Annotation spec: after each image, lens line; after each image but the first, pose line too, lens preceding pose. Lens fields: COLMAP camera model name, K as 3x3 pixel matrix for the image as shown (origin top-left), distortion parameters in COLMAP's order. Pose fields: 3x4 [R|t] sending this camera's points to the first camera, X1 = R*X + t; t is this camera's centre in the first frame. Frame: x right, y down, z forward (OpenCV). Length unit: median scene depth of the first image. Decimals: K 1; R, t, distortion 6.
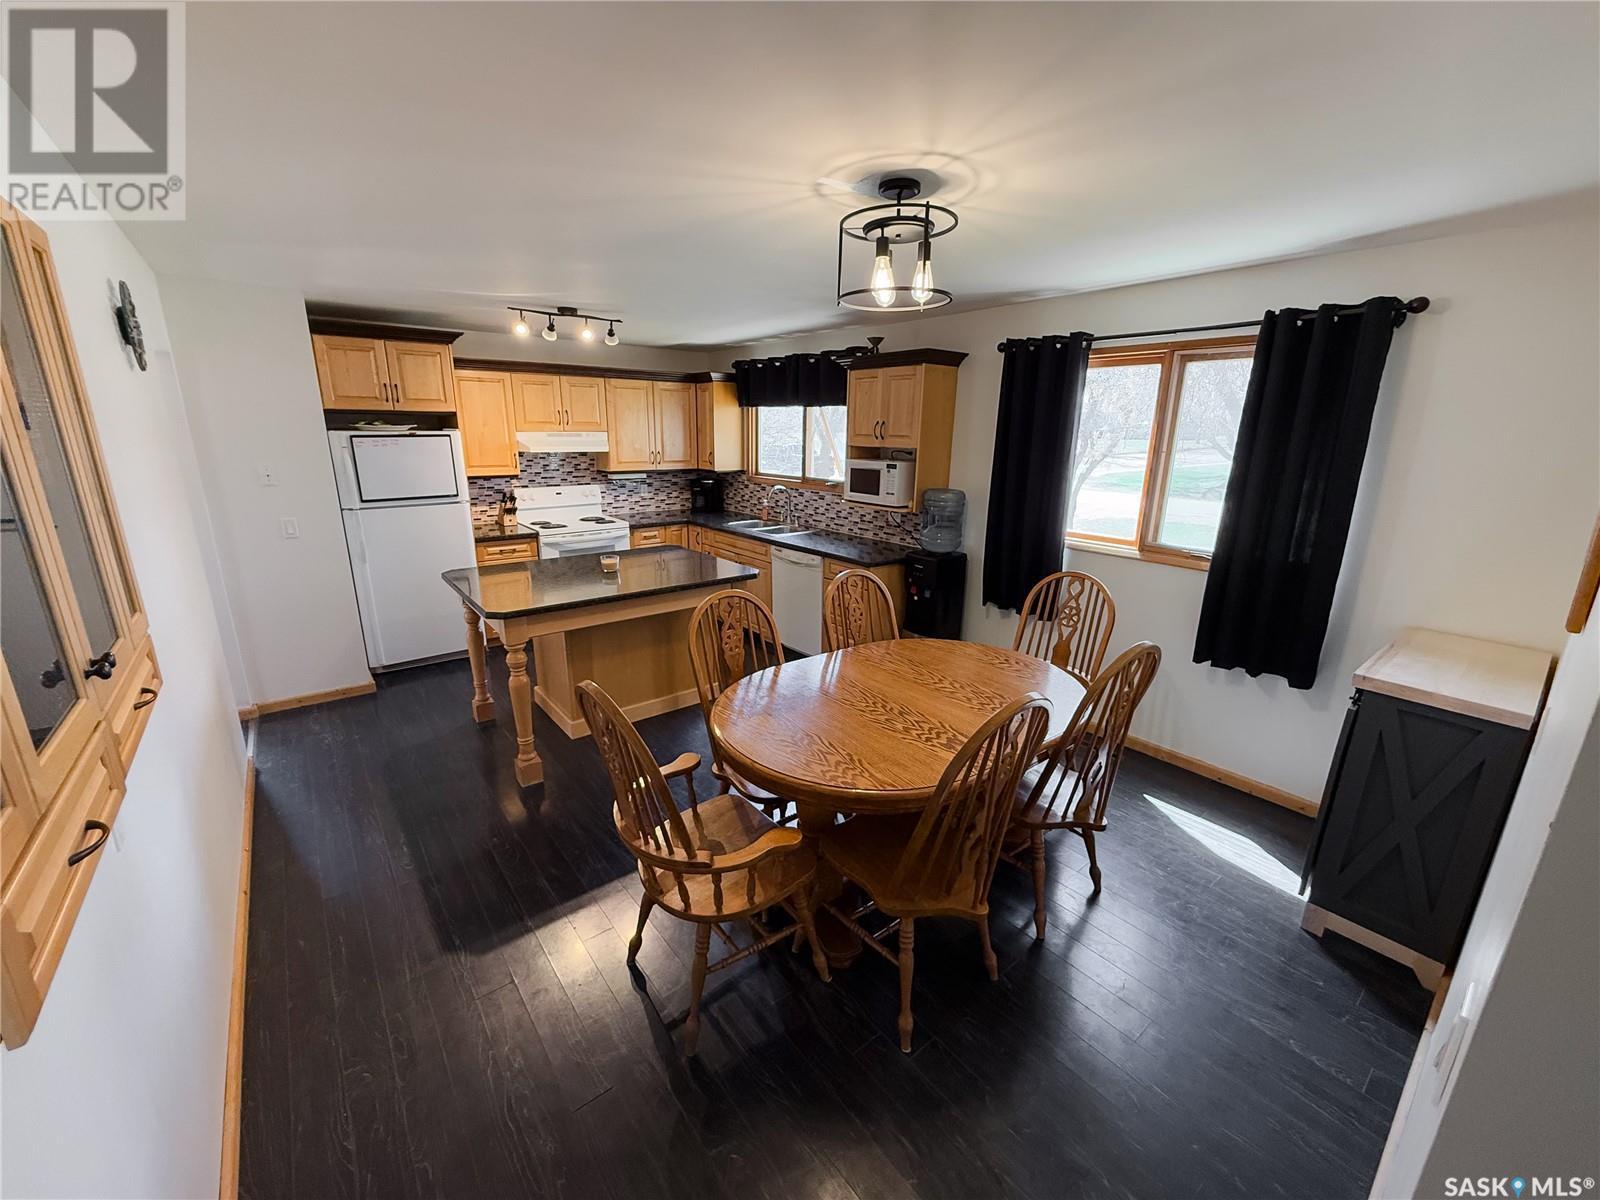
lens RADIAL K [[631.0, 0, 799.6], [0, 631.0, 603.6], [0, 0, 1]] dist [0.000448, -0.000032]
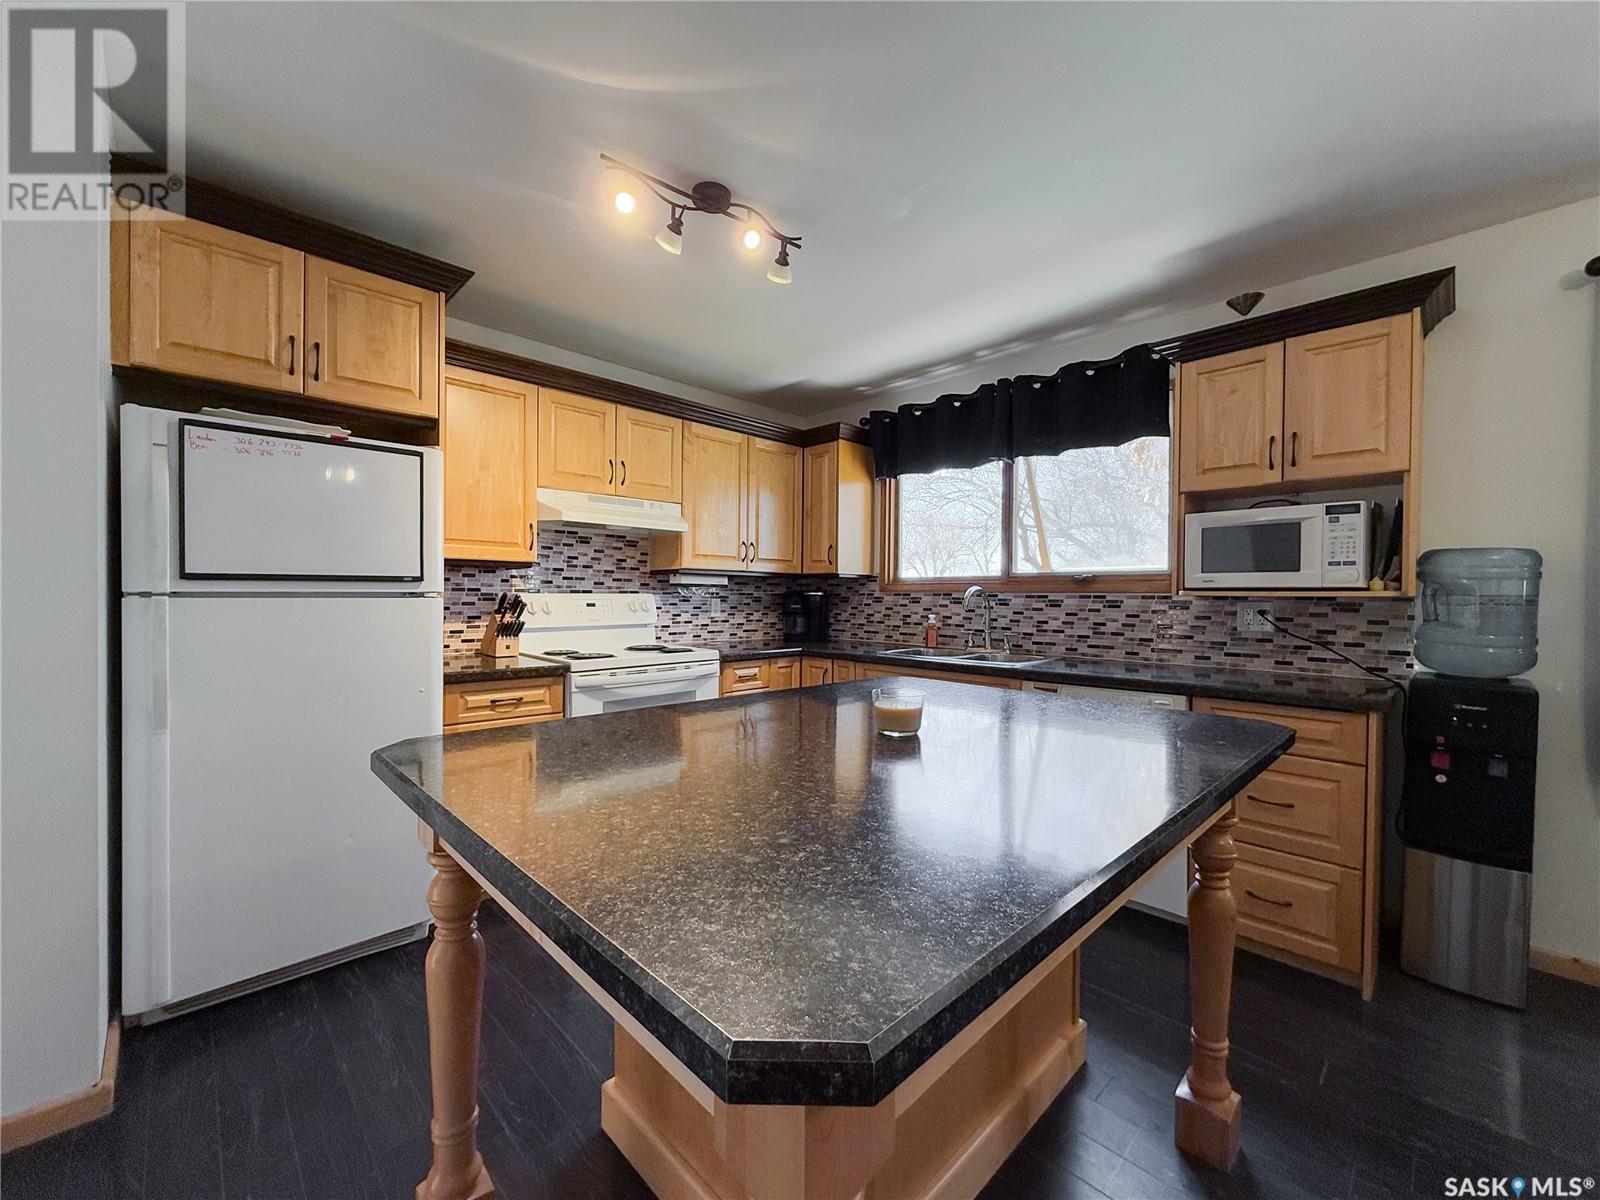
lens RADIAL K [[636.2, 0, 800.1], [0, 636.2, 609.9], [0, 0, 1]] dist [-0.000185, 0.000073]
pose [[0.995700, -0.005987, 0.092442, -0.262479], [0.028644, 0.968902, -0.245781, -0.022215], [-0.088096, 0.247372, 0.964907, 0.450793]]
